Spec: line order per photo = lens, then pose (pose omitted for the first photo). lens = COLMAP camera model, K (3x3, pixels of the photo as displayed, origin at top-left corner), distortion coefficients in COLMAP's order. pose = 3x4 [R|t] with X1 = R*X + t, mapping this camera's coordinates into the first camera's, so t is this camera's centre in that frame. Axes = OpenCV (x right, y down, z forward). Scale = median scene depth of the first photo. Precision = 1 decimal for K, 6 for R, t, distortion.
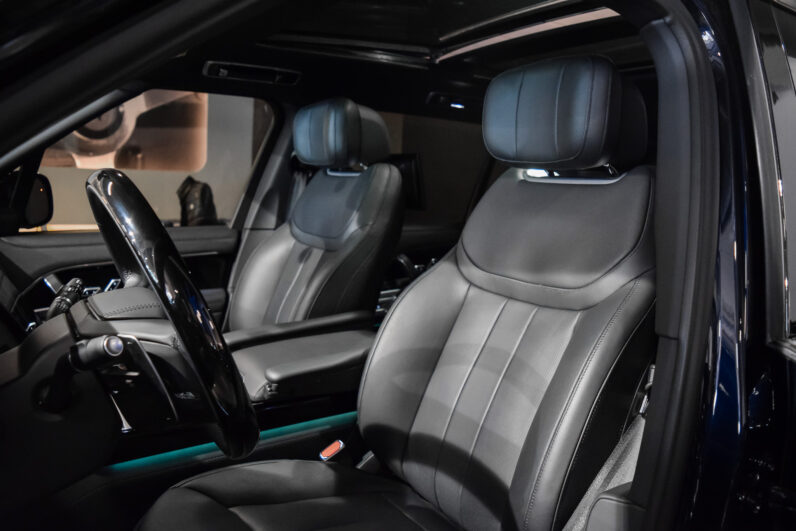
lens RADIAL K [[622.3, 0, 398.0], [0, 622.3, 265.5], [0, 0, 1]] dist [-0.087435, 0.004071]
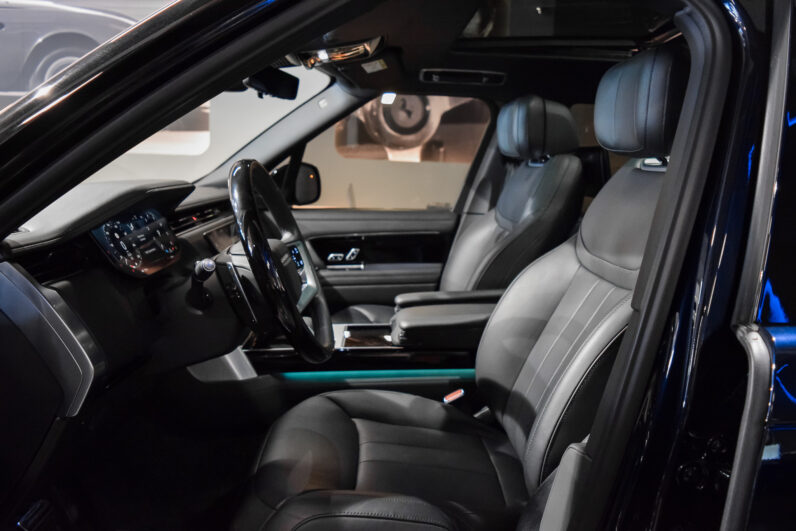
lens RADIAL K [[622.3, 0, 398.0], [0, 622.3, 265.5], [0, 0, 1]] dist [-0.087435, 0.004071]
pose [[0.867296, 0.074034, -0.492257, 0.263694], [-0.069399, 0.997204, 0.027704, 0.016981], [0.492932, 0.010135, 0.870009, -0.065527]]
